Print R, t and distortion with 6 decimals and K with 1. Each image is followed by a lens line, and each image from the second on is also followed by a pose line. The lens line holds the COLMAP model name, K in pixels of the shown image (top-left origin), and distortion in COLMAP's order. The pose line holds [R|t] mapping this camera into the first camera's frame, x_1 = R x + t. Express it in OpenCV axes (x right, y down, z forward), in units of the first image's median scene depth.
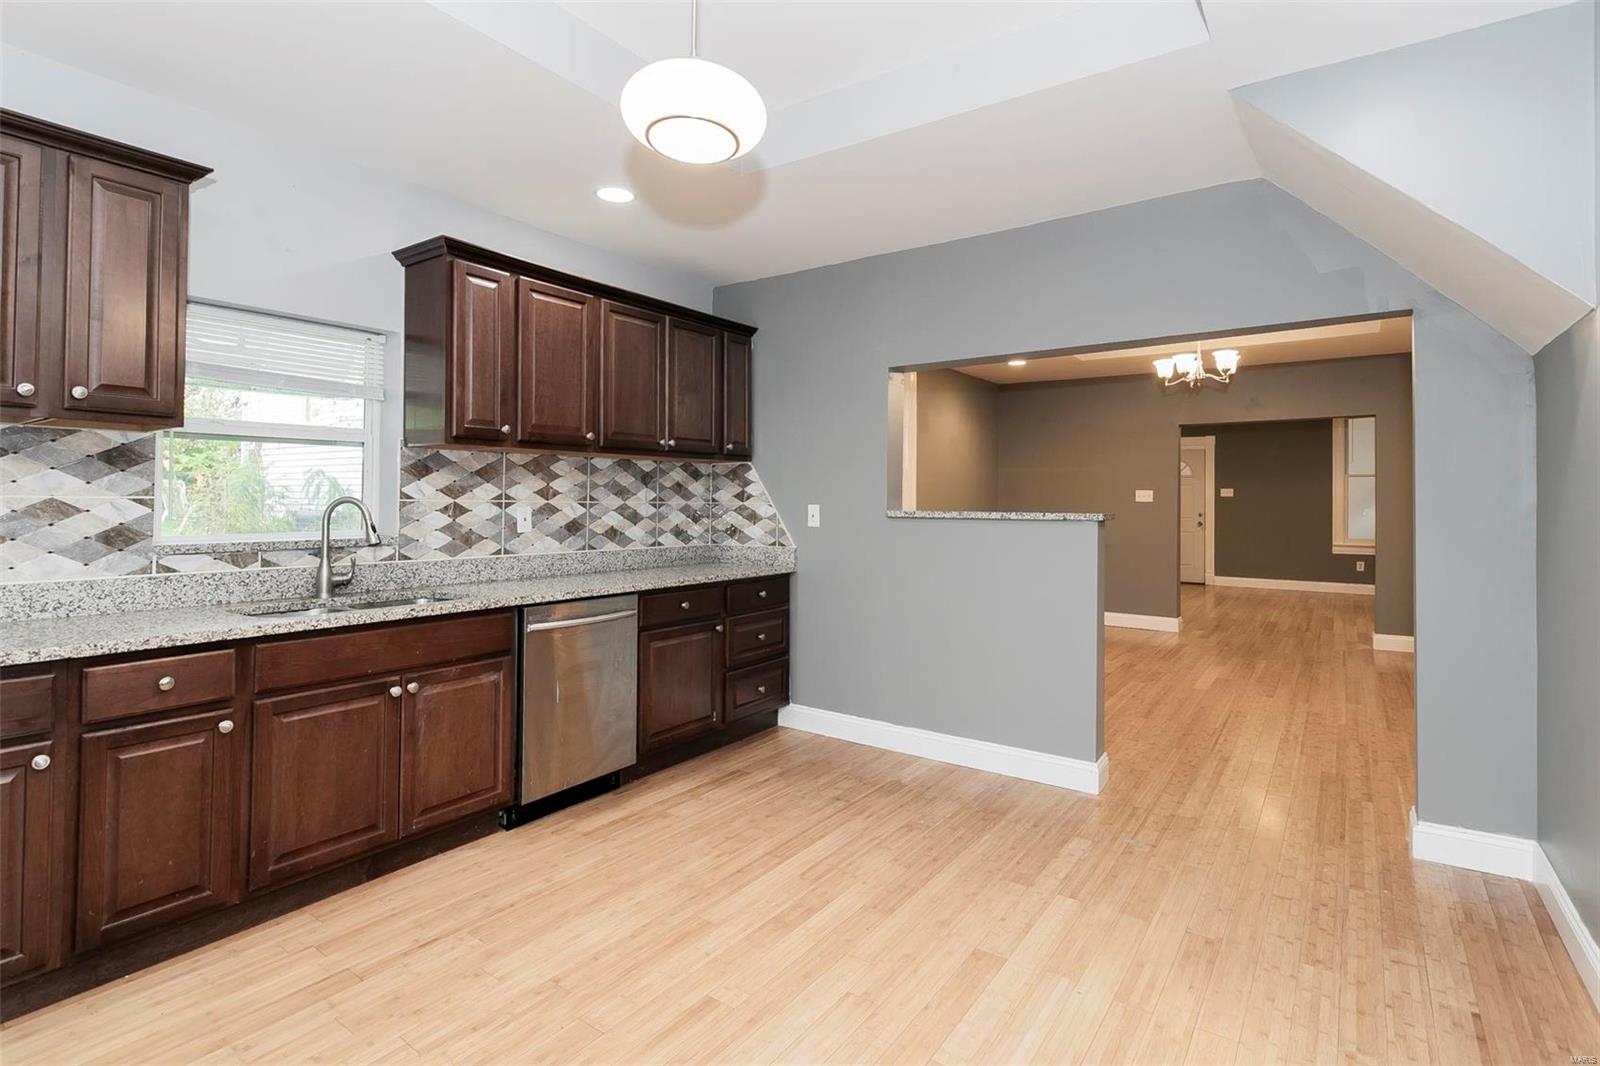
lens RADIAL K [[782.3, 0, 786.0], [0, 782.3, 487.5], [0, 0, 1]] dist [0.001627, 0.001285]
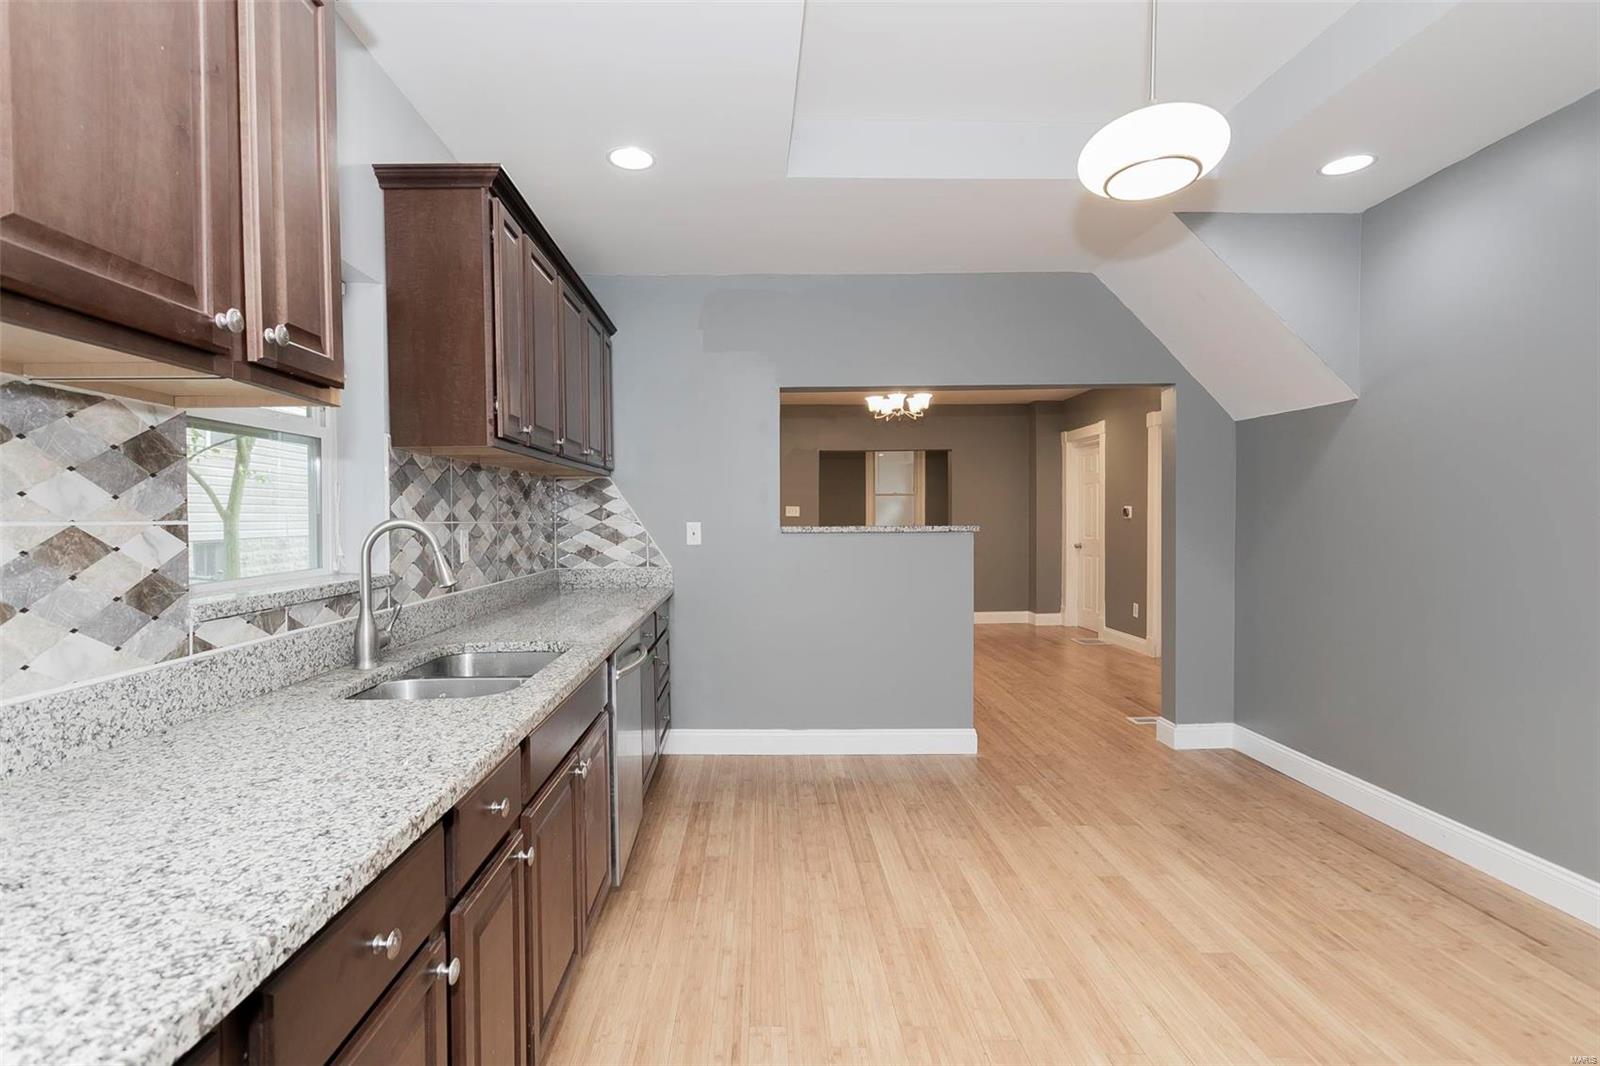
lens RADIAL K [[781.1, 0, 760.3], [0, 781.1, 529.5], [0, 0, 1]] dist [0.009675, 0.000411]
pose [[0.809919, -0.020000, 0.586200, -0.605937], [0.000865, 0.999458, 0.032904, -0.000816], [-0.586541, -0.026143, 0.809498, 0.216048]]
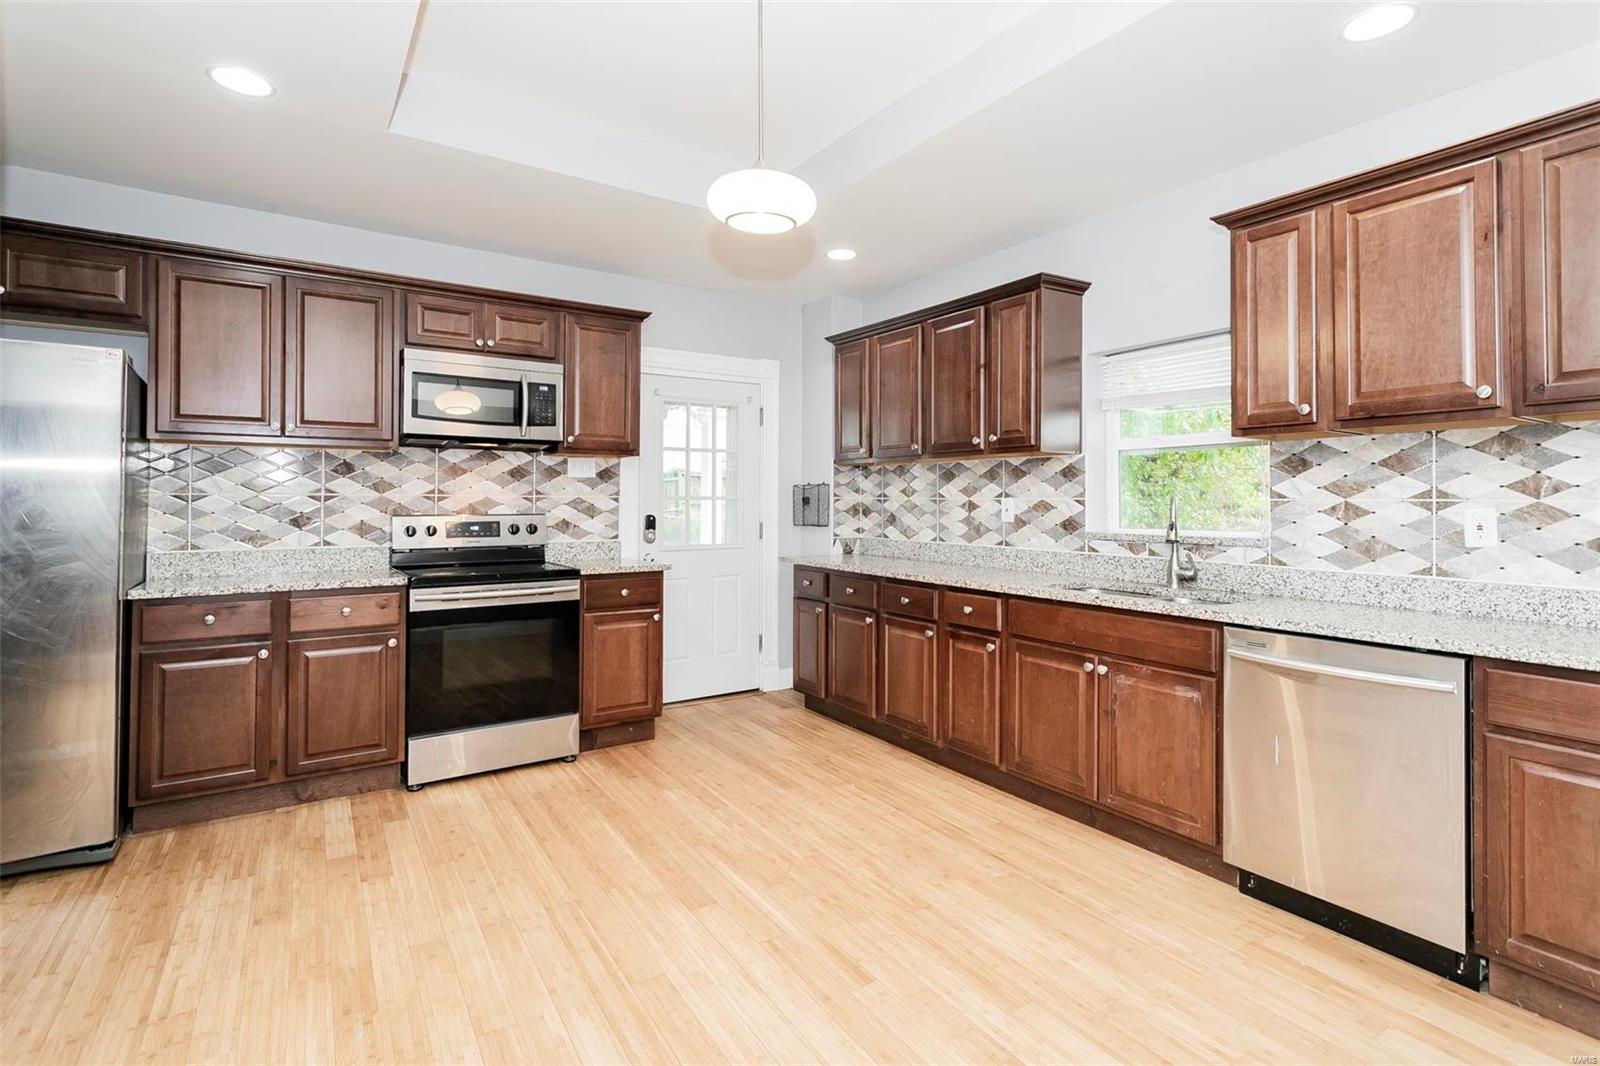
lens RADIAL K [[770.9, 0, 788.4], [0, 770.9, 486.8], [0, 0, 1]] dist [-0.005310, 0.006013]
pose [[-0.373793, -0.025618, -0.927158, 0.534464], [0.011595, 0.999411, -0.032289, 0.022535], [0.927440, -0.022820, -0.373276, 0.771007]]
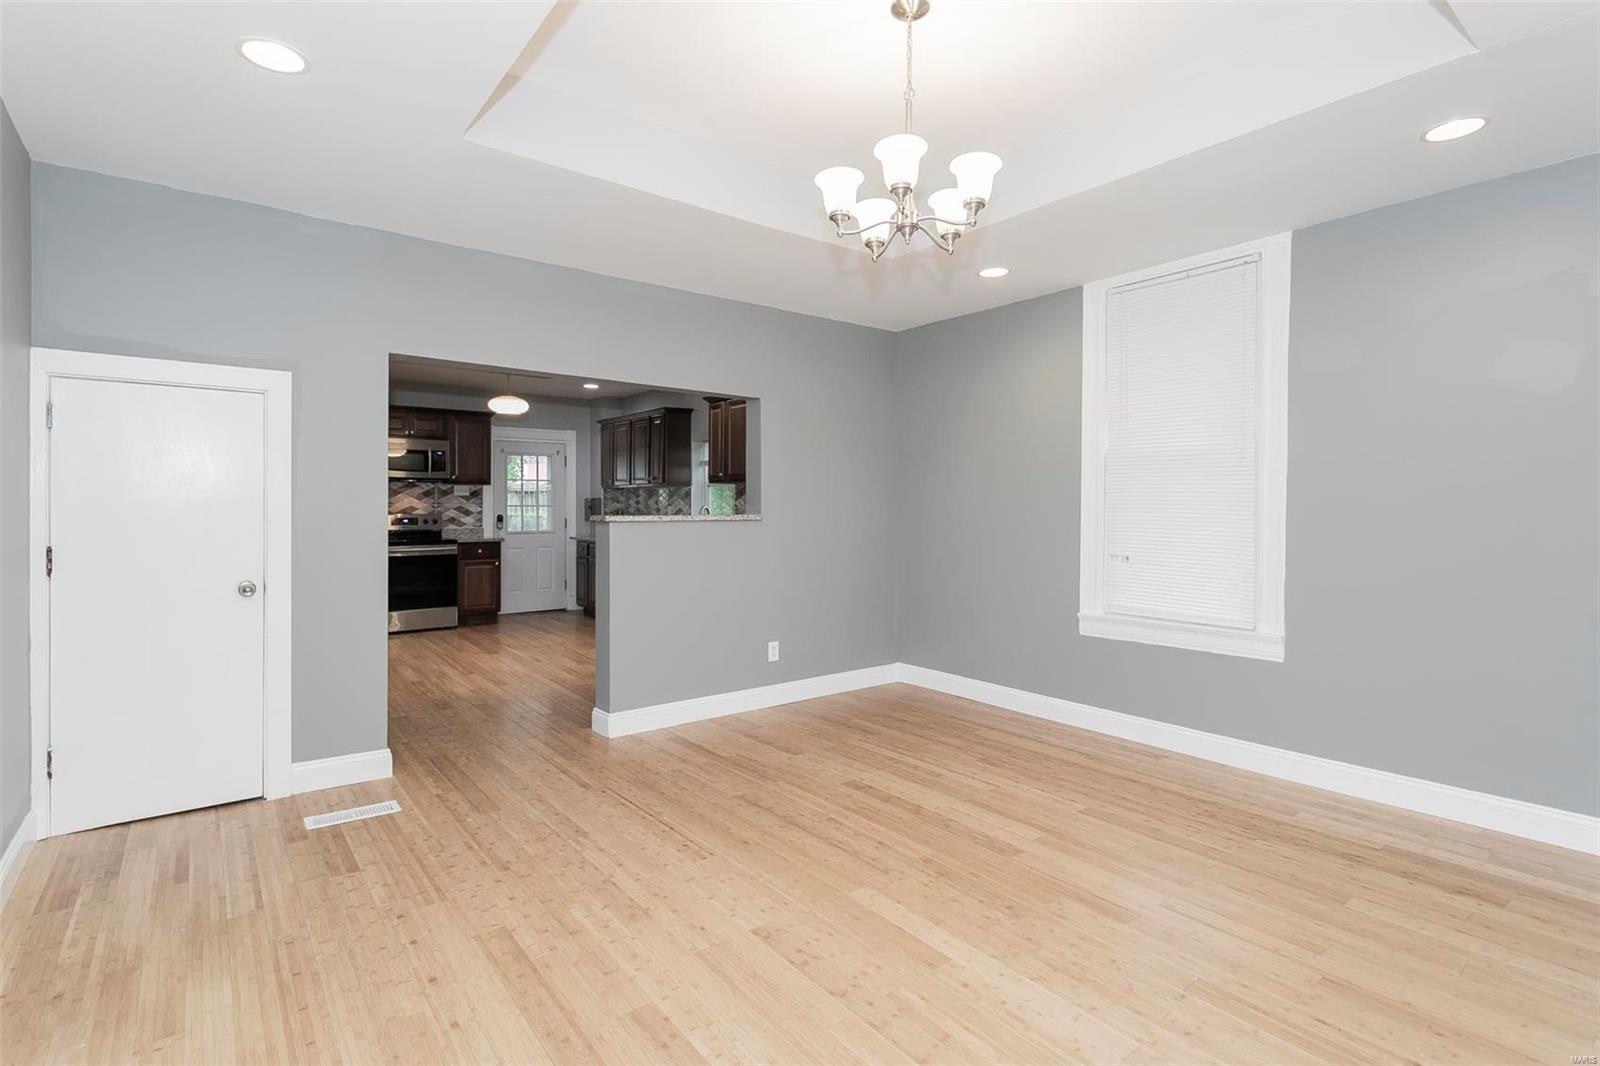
lens RADIAL K [[764.4, 0, 782.1], [0, 764.4, 518.5], [0, 0, 1]] dist [0.000867, 0.000792]
pose [[-0.297281, 0.006965, -0.954765, 1.549312], [0.012507, 0.999916, 0.003401, 0.041397], [0.954708, -0.010930, -0.297343, 1.717542]]
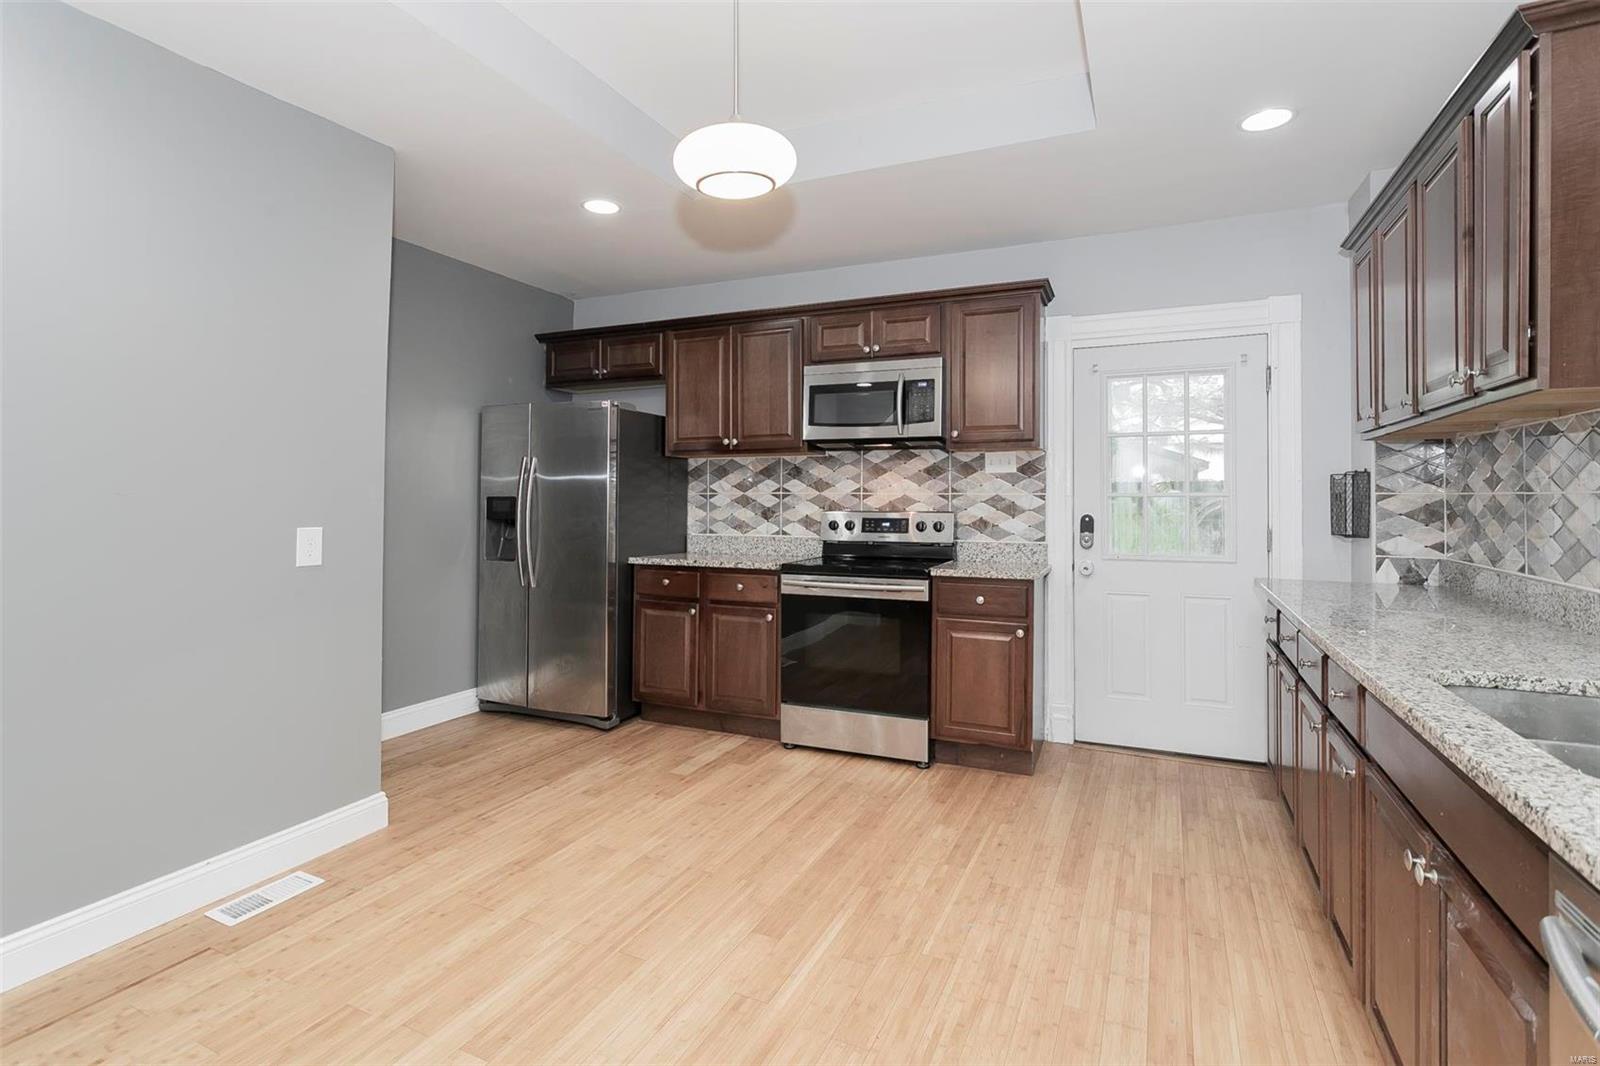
lens RADIAL K [[770.9, 0, 788.4], [0, 770.9, 486.8], [0, 0, 1]] dist [-0.005310, 0.006013]
pose [[-0.984437, -0.012052, -0.175322, -0.002703], [-0.006077, 0.999383, -0.034579, 0.025762], [0.175631, -0.032976, -0.983904, 1.085984]]
